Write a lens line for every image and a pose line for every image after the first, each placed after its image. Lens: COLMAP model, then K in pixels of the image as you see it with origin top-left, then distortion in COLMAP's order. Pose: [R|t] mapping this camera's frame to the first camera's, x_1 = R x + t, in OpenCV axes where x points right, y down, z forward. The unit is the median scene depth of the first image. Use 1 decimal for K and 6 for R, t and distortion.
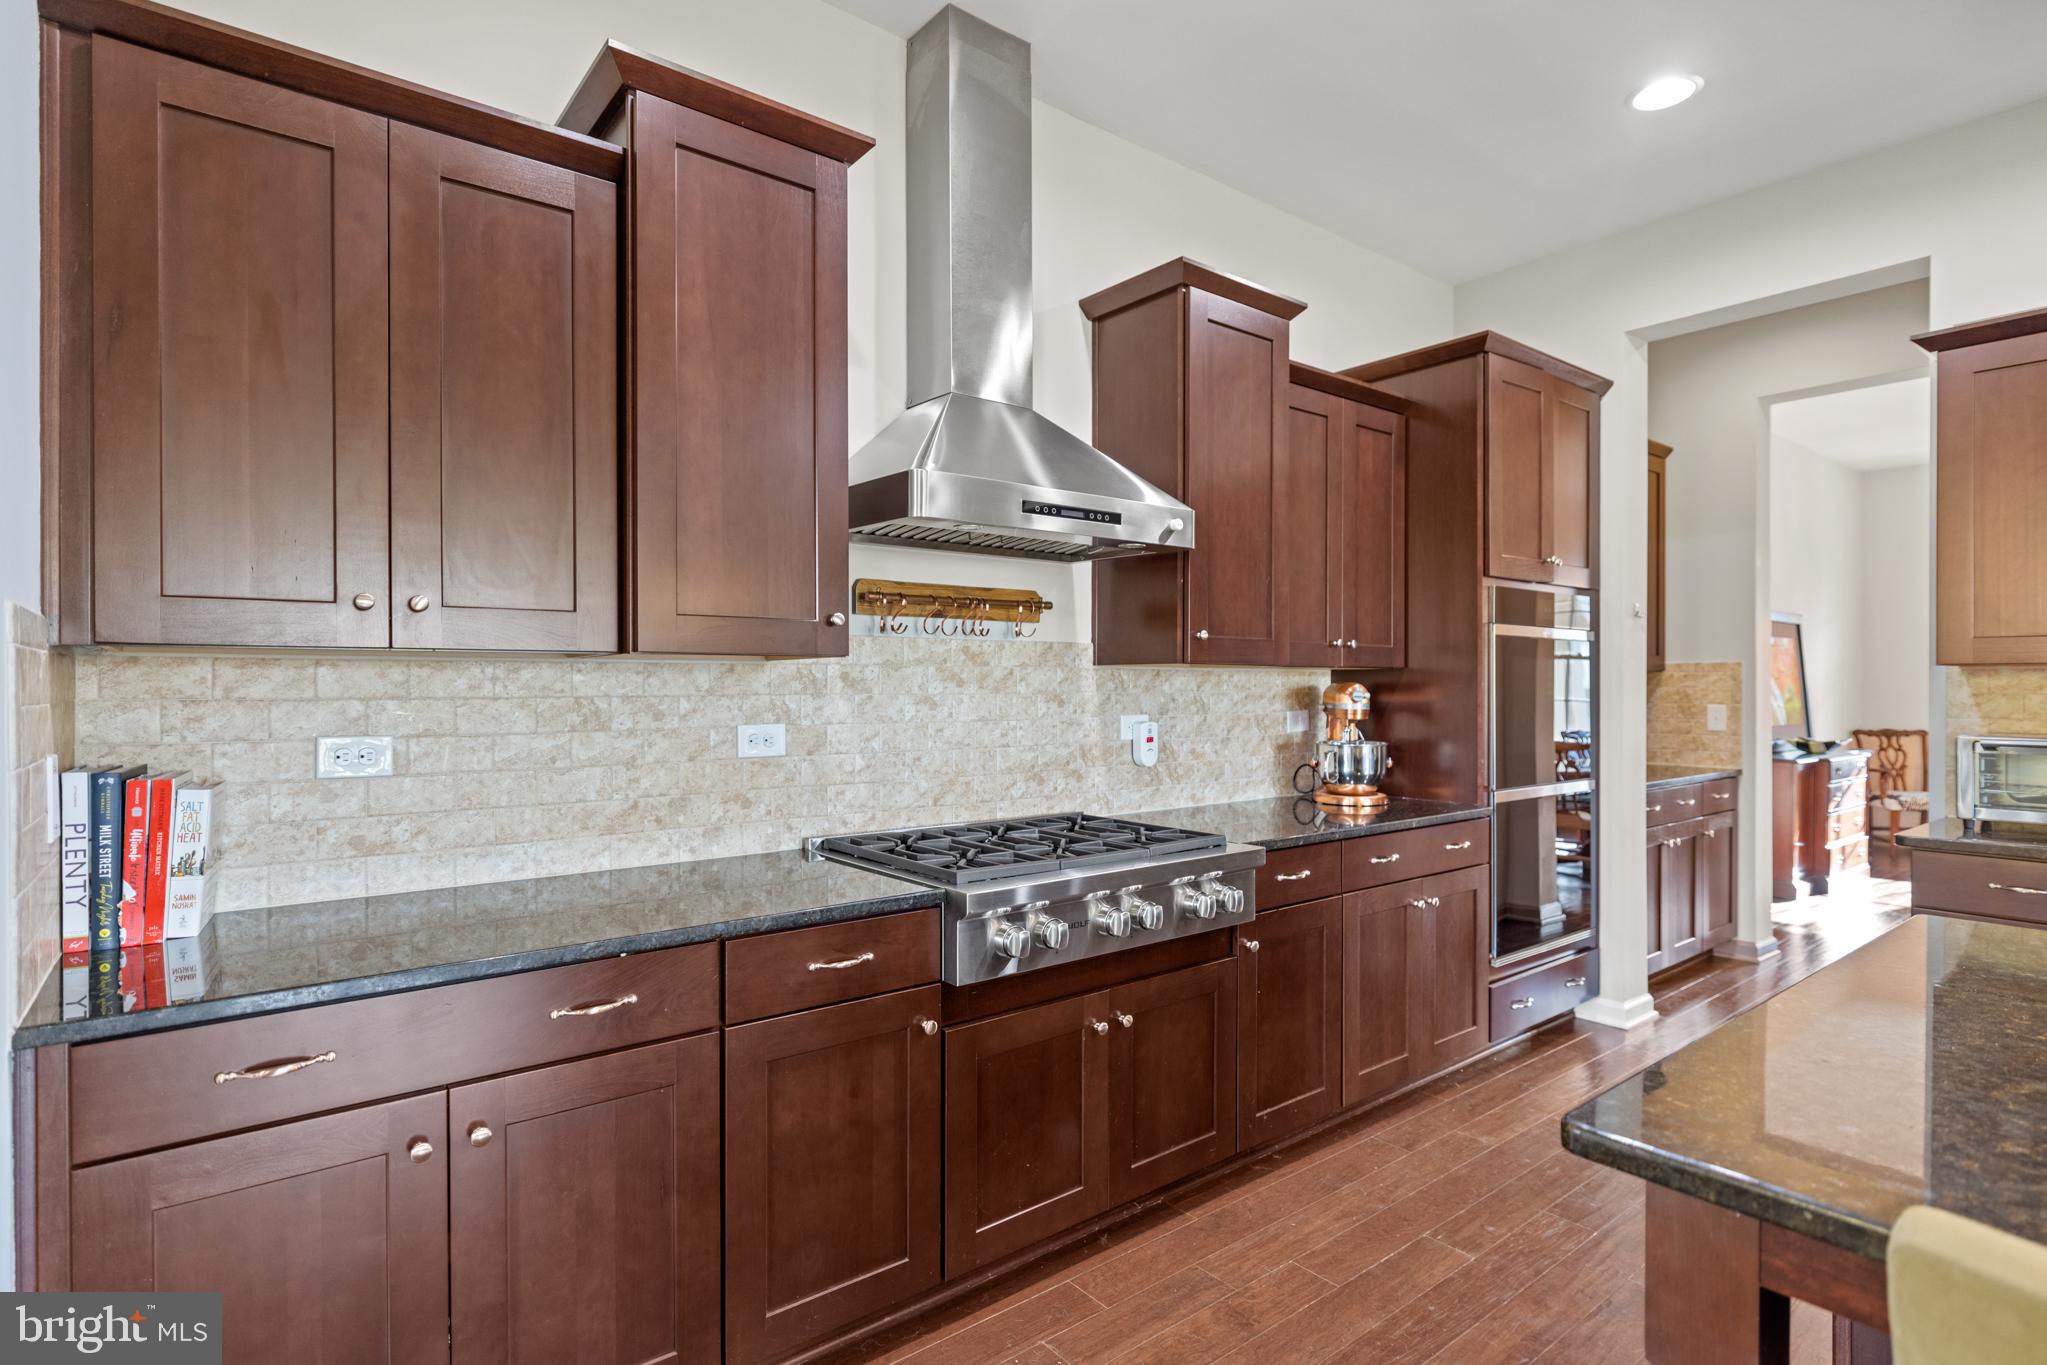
lens RADIAL K [[1027.2, 0, 1025.4], [0, 1027.2, 689.4], [0, 0, 1]] dist [-0.004846, 0.003607]
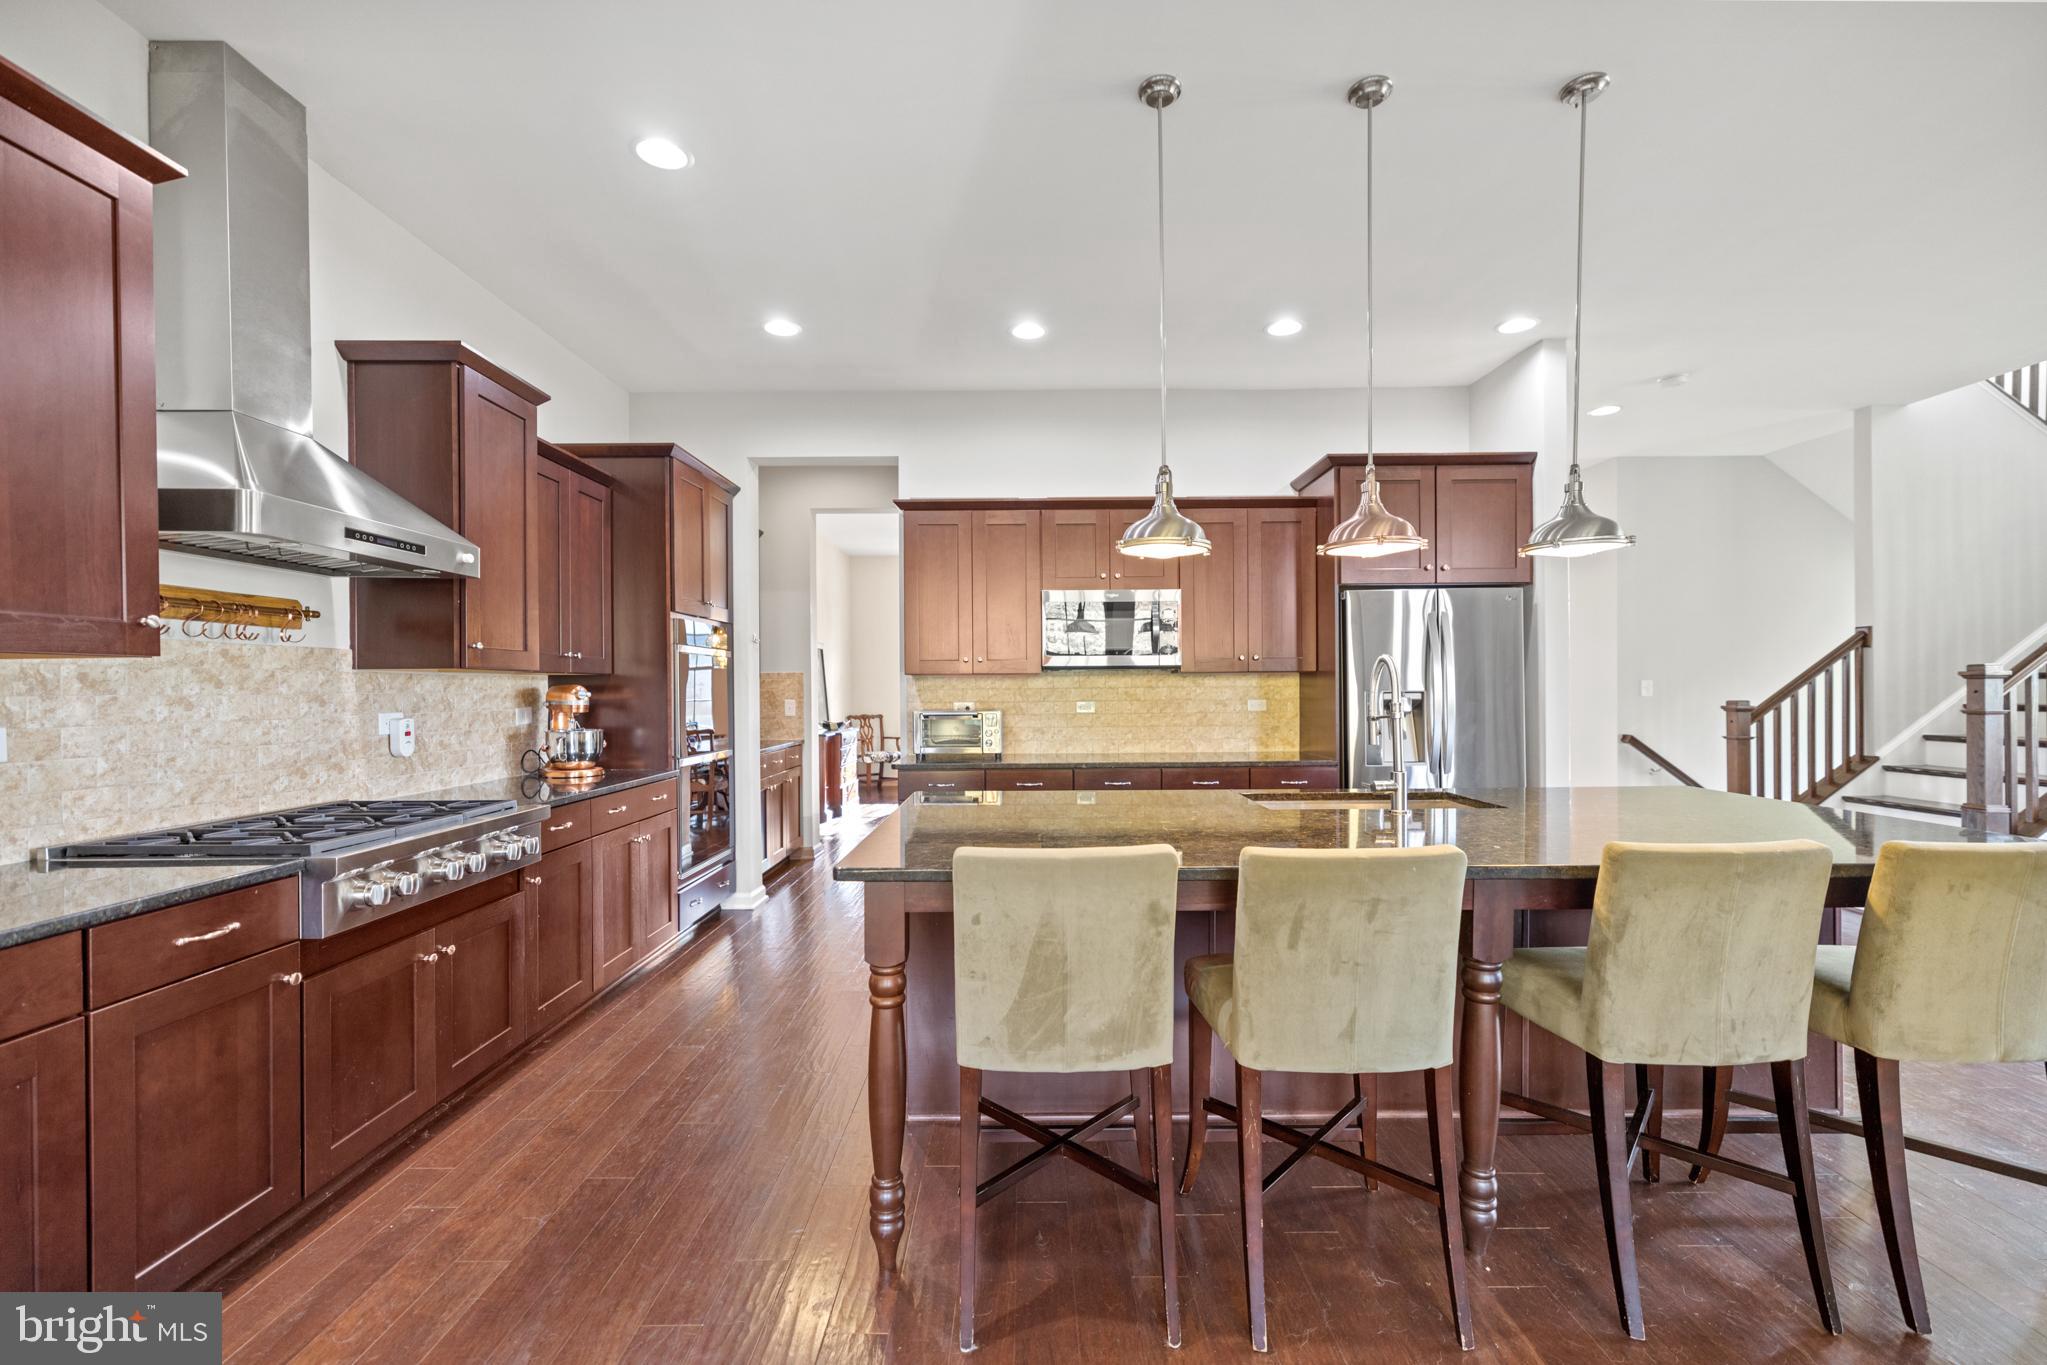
lens RADIAL K [[865.0, 0, 1023.0], [0, 865.0, 692.7], [0, 0, 1]] dist [0.002589, -0.000539]
pose [[0.623064, -0.008004, 0.782130, -0.231739], [0.009737, 0.999950, 0.002477, 0.007514], [-0.782111, 0.006072, 0.623110, -0.172815]]
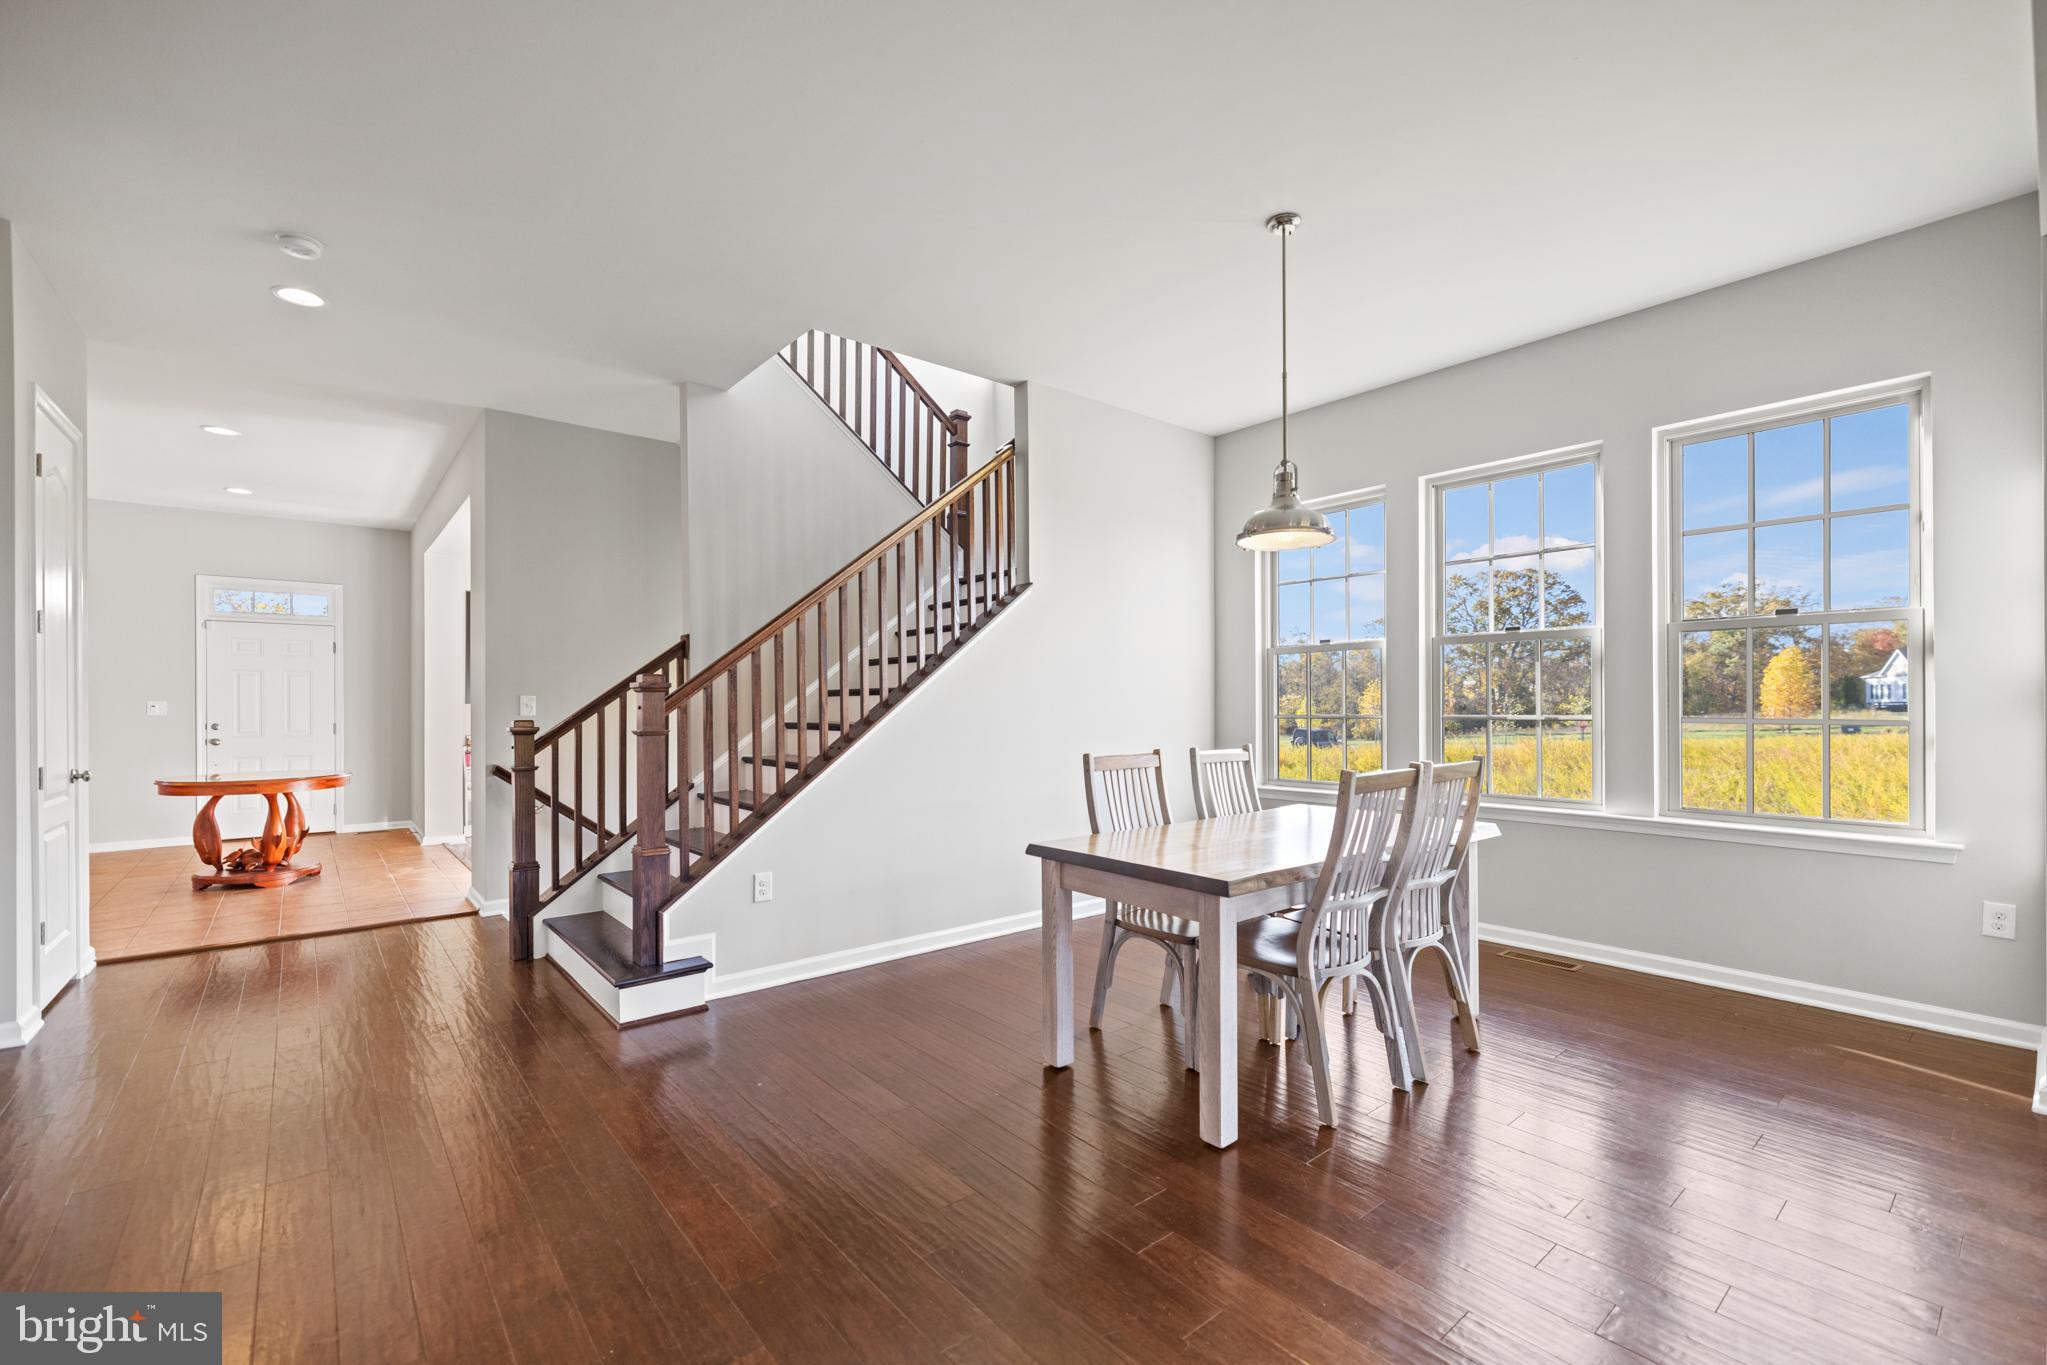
lens RADIAL K [[865.0, 0, 1022.3], [0, 865.0, 707.1], [0, 0, 1]] dist [0.002589, -0.000539]
pose [[-0.025914, -0.003517, 0.999658, 0.708681], [0.009395, 0.999949, 0.003761, 0.023857], [-0.999620, 0.009489, -0.025880, -1.012170]]
